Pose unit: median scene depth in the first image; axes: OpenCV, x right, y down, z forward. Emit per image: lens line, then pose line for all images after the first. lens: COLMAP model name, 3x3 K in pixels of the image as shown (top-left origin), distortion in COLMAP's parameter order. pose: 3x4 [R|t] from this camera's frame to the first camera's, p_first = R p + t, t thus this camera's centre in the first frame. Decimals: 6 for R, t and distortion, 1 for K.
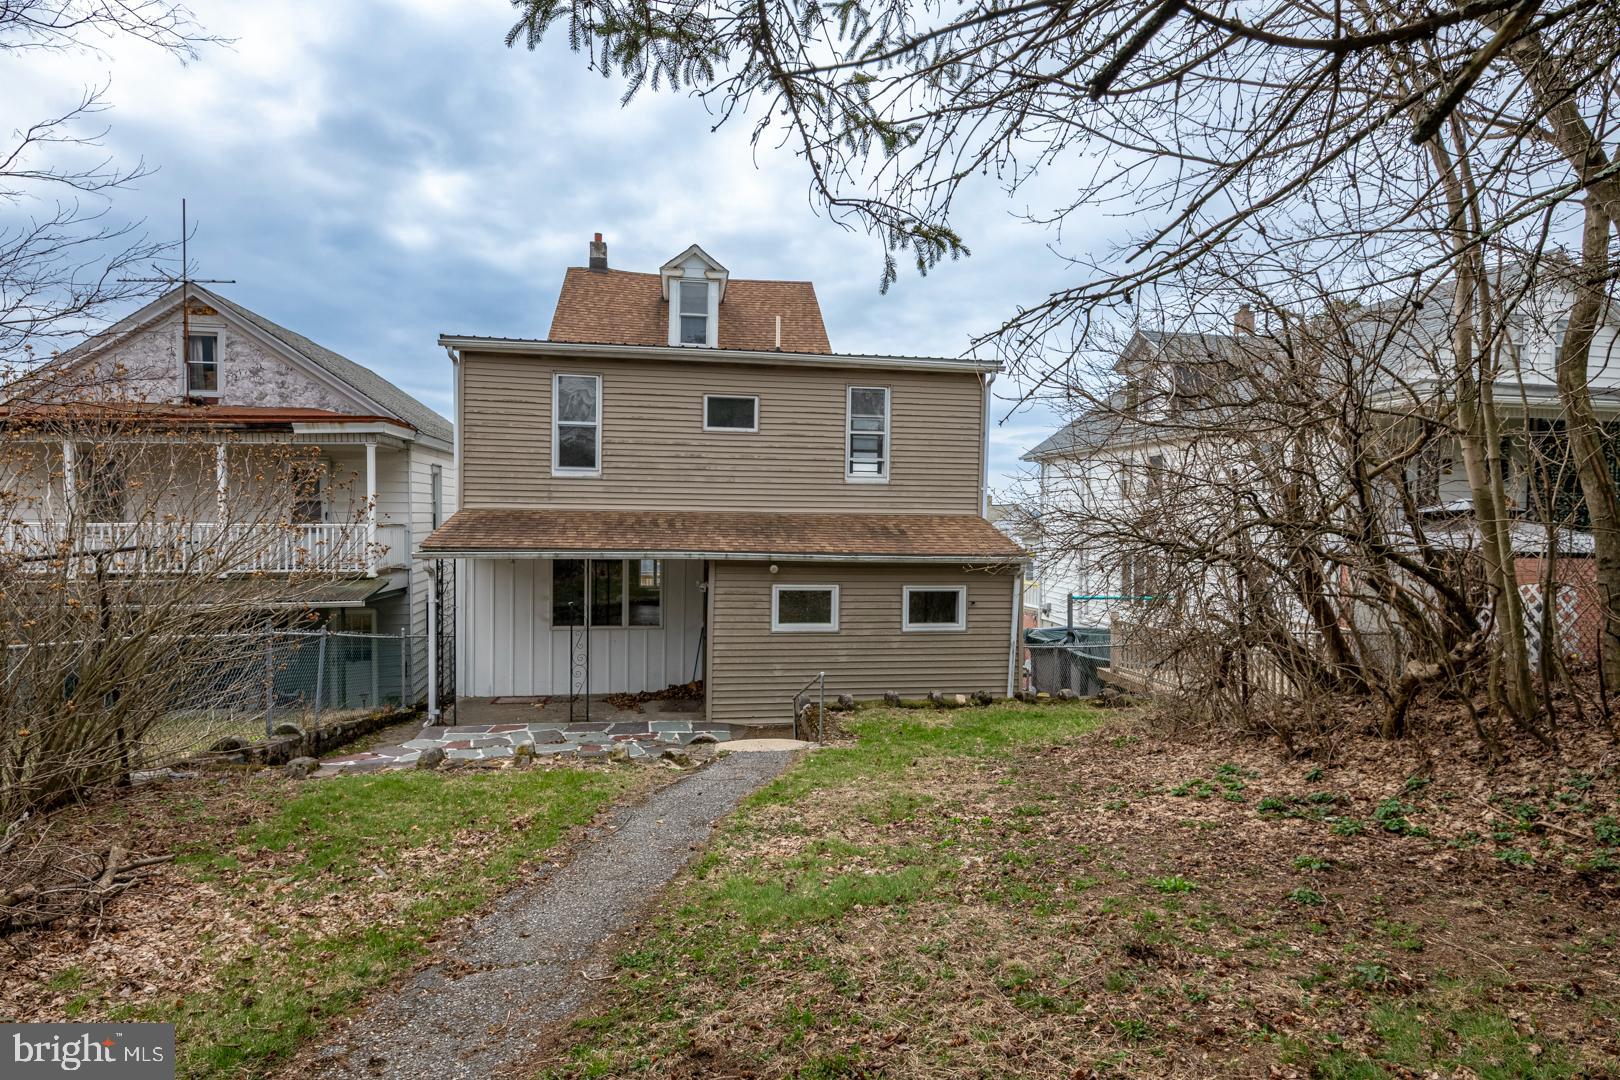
lens RADIAL K [[819.3, 0, 820.9], [0, 819.3, 535.5], [0, 0, 1]] dist [0.001922, -0.001357]
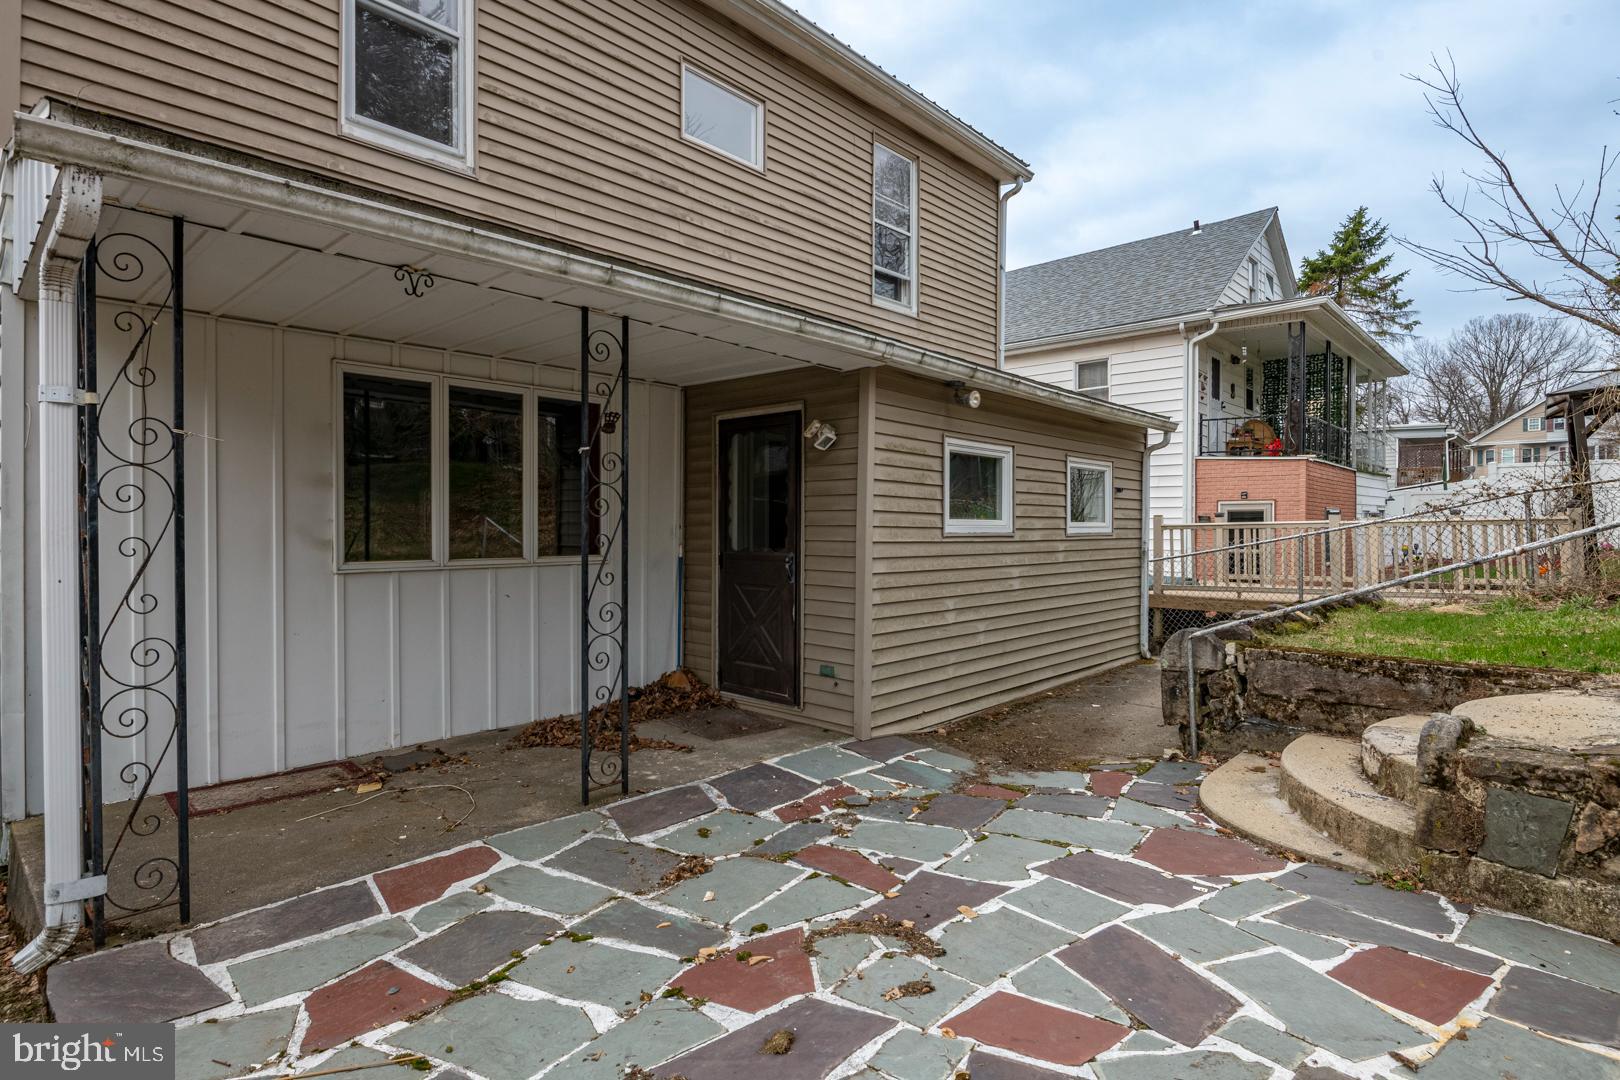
lens RADIAL K [[819.3, 0, 805.3], [0, 819.3, 533.6], [0, 0, 1]] dist [0.001922, -0.001357]
pose [[0.789433, -0.017944, 0.613575, -0.428463], [0.027169, 0.999614, -0.005722, 0.117916], [-0.613235, 0.021187, 0.789616, 0.663213]]
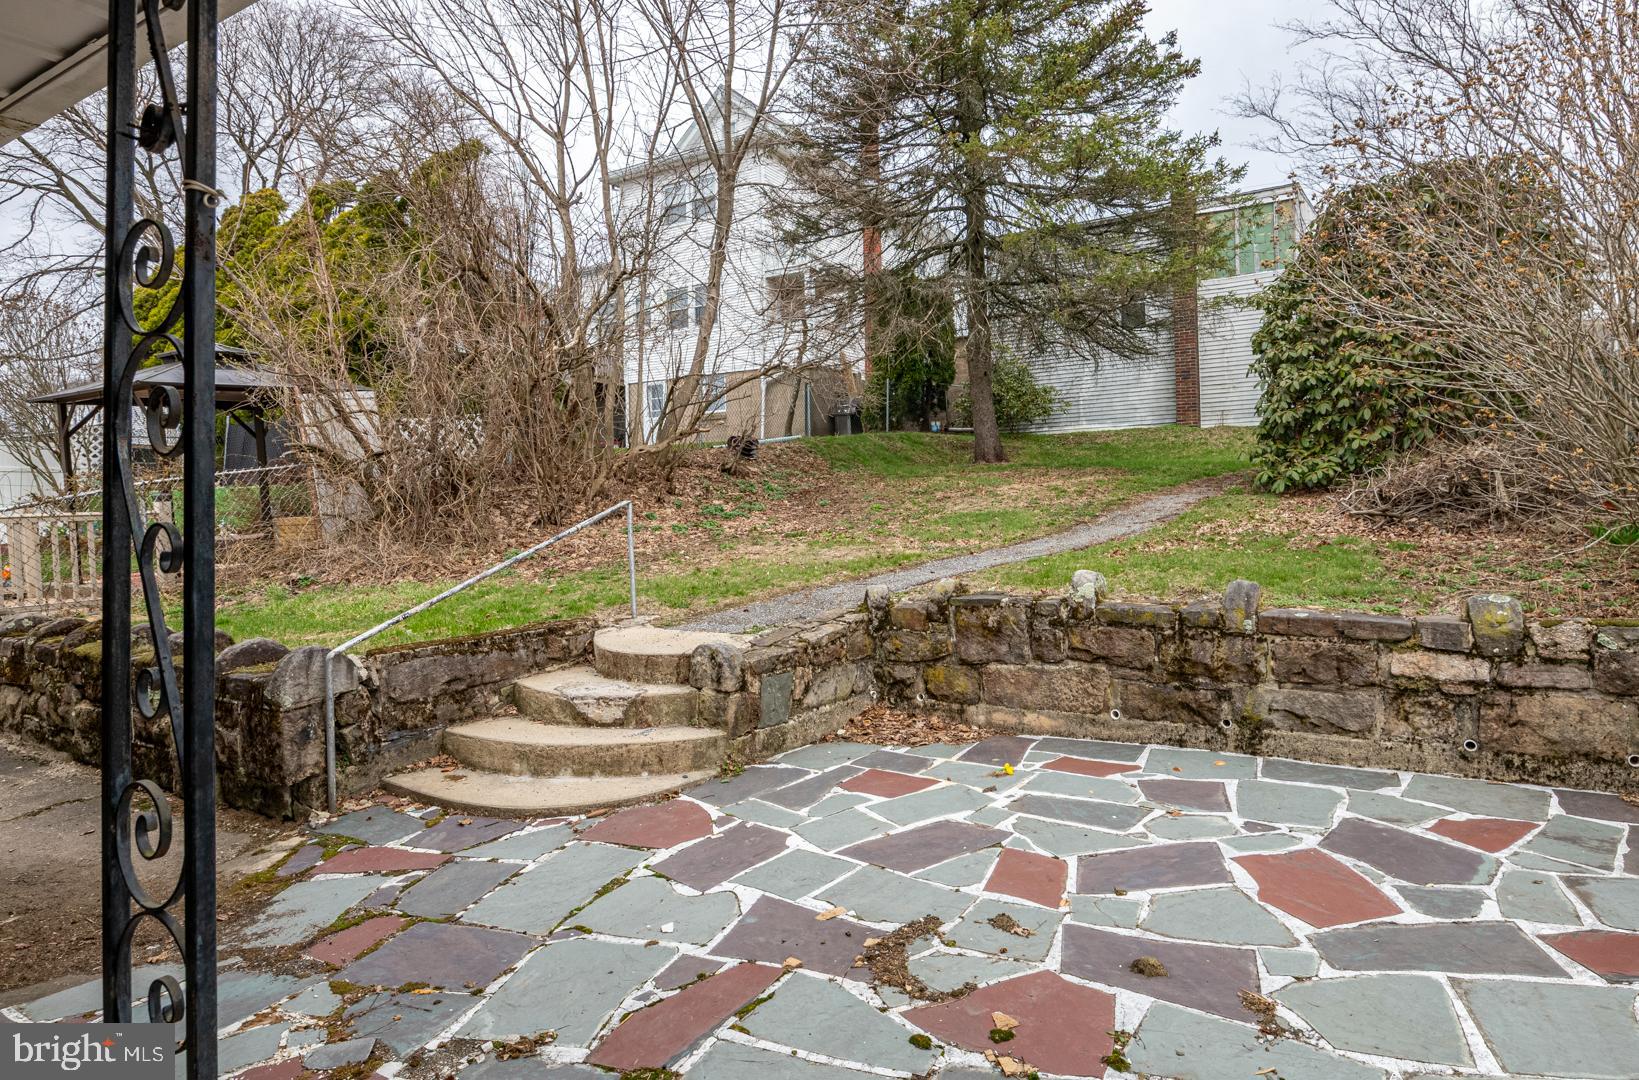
lens RADIAL K [[968.5, 0, 820.1], [0, 968.5, 529.2], [0, 0, 1]] dist [0.002634, 0.000220]
pose [[-0.787734, -0.006985, 0.615976, -0.403372], [0.029508, 0.998360, 0.049057, 0.111670], [-0.615308, 0.056820, -0.786236, 1.035307]]
